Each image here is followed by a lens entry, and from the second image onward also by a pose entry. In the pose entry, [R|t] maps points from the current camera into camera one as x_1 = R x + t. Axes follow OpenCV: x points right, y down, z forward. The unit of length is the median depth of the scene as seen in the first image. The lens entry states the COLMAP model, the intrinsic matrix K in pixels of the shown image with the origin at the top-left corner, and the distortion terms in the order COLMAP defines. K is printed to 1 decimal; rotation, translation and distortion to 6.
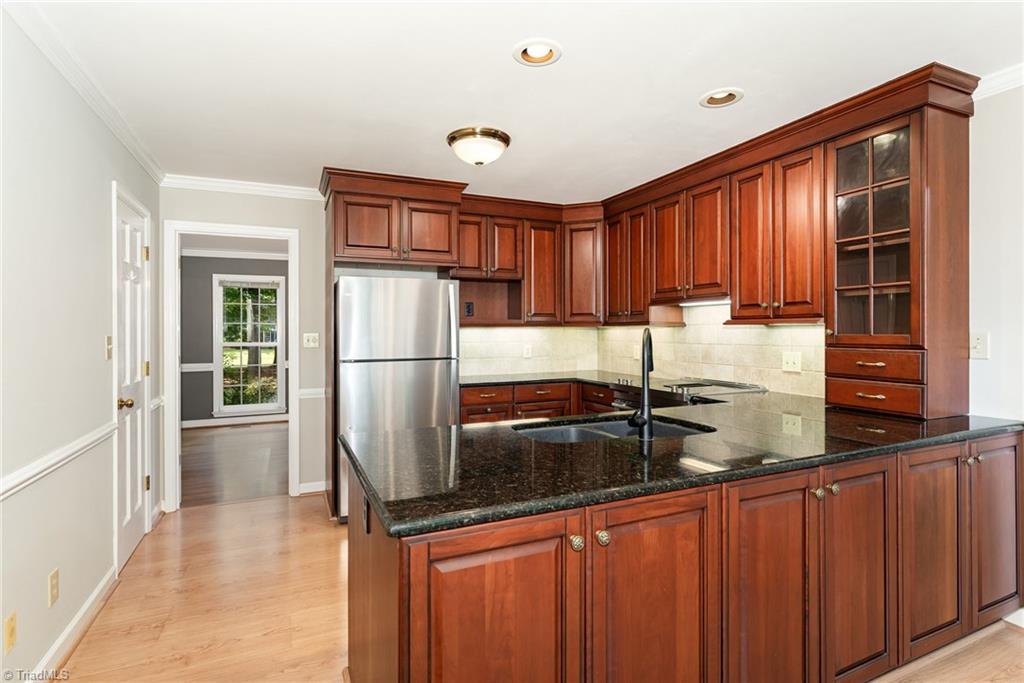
lens RADIAL K [[504.0, 0, 507.5], [0, 504.0, 336.1], [0, 0, 1]] dist [-0.000799, 0.000597]
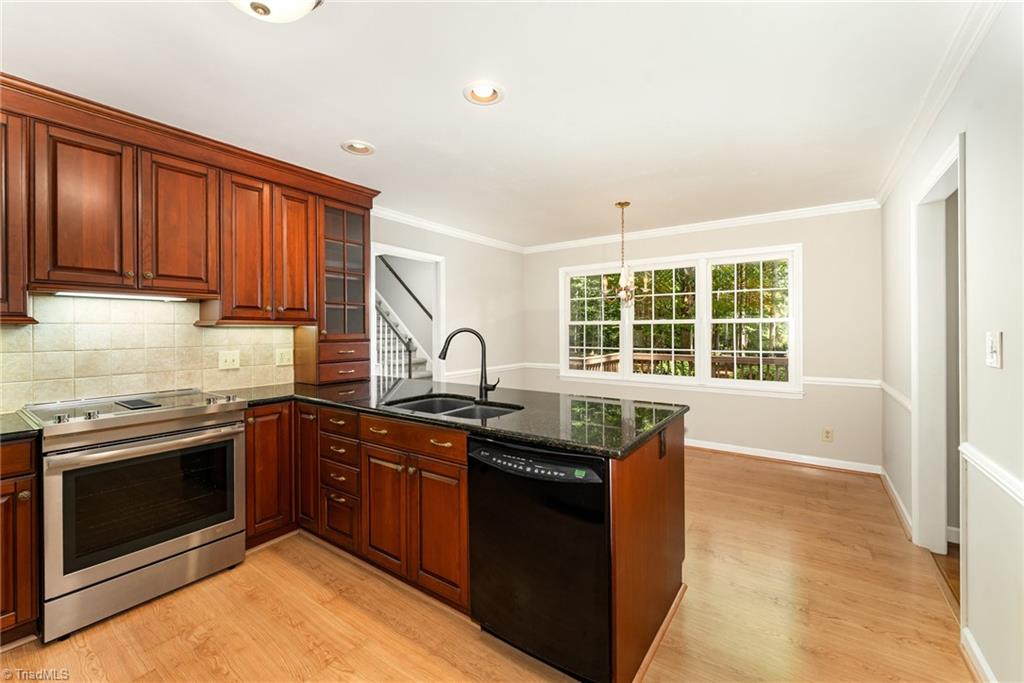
lens RADIAL K [[416.4, 0, 505.4], [0, 416.4, 328.1], [0, 0, 1]] dist [-0.001178, 0.000330]
pose [[-0.498516, 0.010743, 0.866814, -0.463754], [0.016113, 0.999865, -0.003125, -0.005057], [-0.866731, 0.012409, -0.498622, 0.838642]]
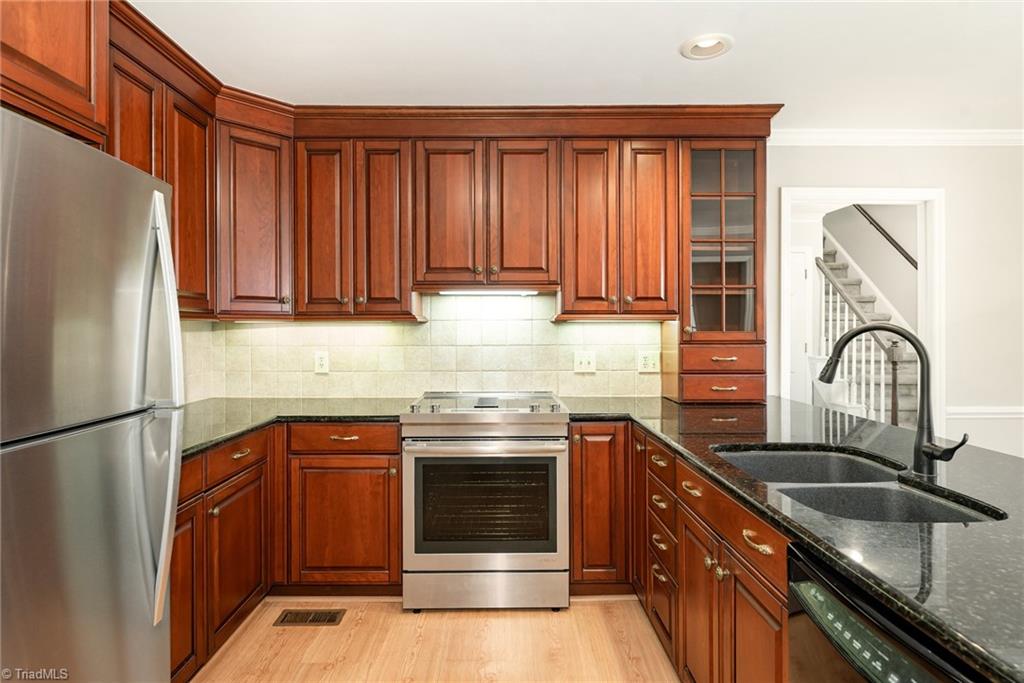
lens RADIAL K [[550.0, 0, 510.0], [0, 550.0, 325.8], [0, 0, 1]] dist [0.007527, -0.000755]
pose [[0.400890, 0.005902, 0.916107, -0.371193], [0.010354, 0.999886, -0.010972, -0.004847], [-0.916068, 0.013884, 0.400783, 0.650540]]
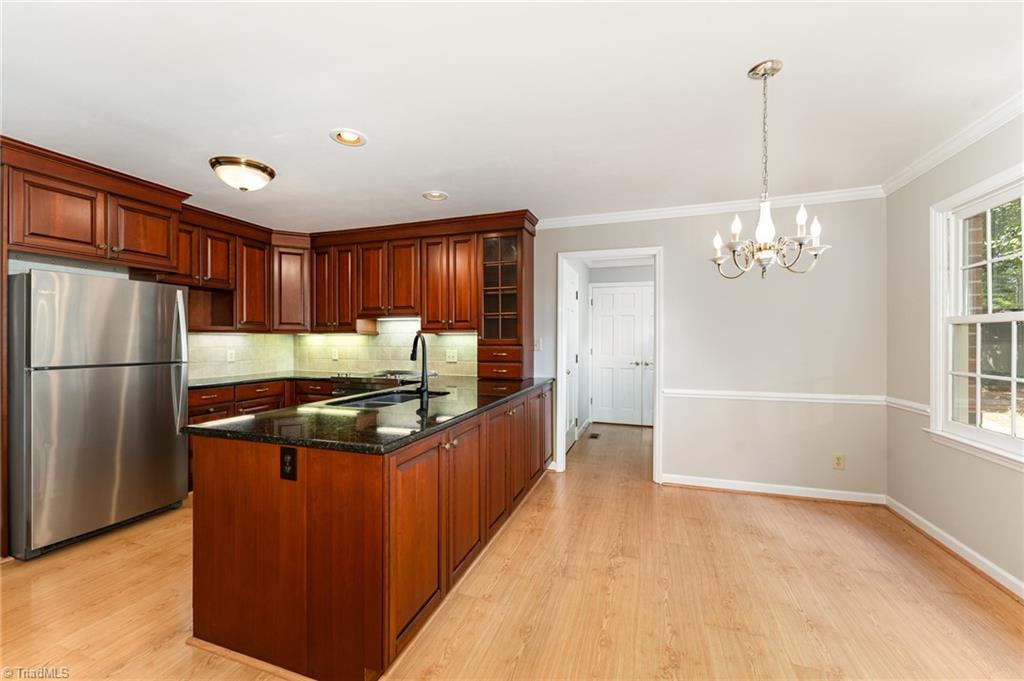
lens RADIAL K [[414.0, 0, 509.6], [0, 414.0, 341.3], [0, 0, 1]] dist [0.003673, 0.000209]
pose [[0.683223, 0.002466, 0.730206, -0.278396], [0.005428, 0.999950, -0.008457, 0.012990], [-0.730190, 0.009742, 0.683175, -0.072072]]
